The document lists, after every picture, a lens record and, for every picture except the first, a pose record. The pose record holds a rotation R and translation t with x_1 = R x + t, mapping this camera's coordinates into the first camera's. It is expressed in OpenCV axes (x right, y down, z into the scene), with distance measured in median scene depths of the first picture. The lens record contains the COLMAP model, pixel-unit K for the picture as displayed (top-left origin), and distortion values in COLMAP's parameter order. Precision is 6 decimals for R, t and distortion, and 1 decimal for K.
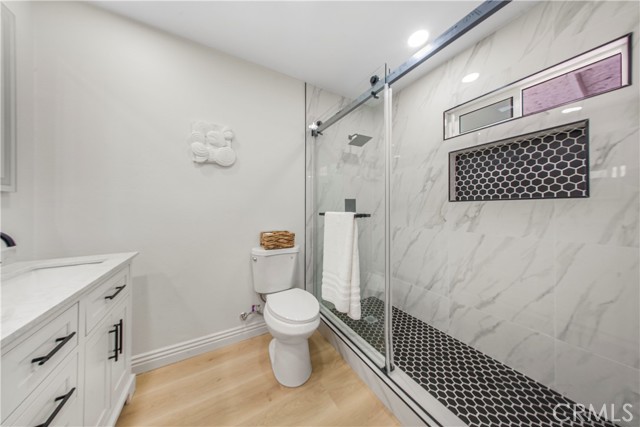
lens RADIAL K [[185.9, 0, 320.6], [0, 185.9, 209.7], [0, 0, 1]] dist [-0.000916, -0.000099]
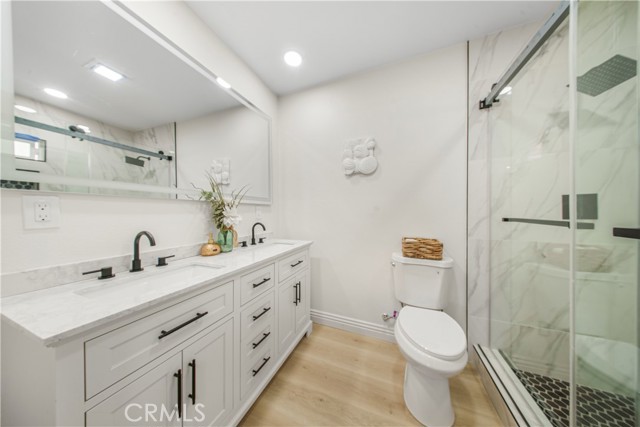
lens RADIAL K [[185.8, 0, 319.6], [0, 185.8, 215.8], [0, 0, 1]] dist [-0.000864, -0.000048]
pose [[0.604450, 0.013047, -0.796536, 0.198072], [-0.003303, 0.999898, 0.013871, -0.000627], [0.796636, -0.005754, 0.604432, 0.106458]]
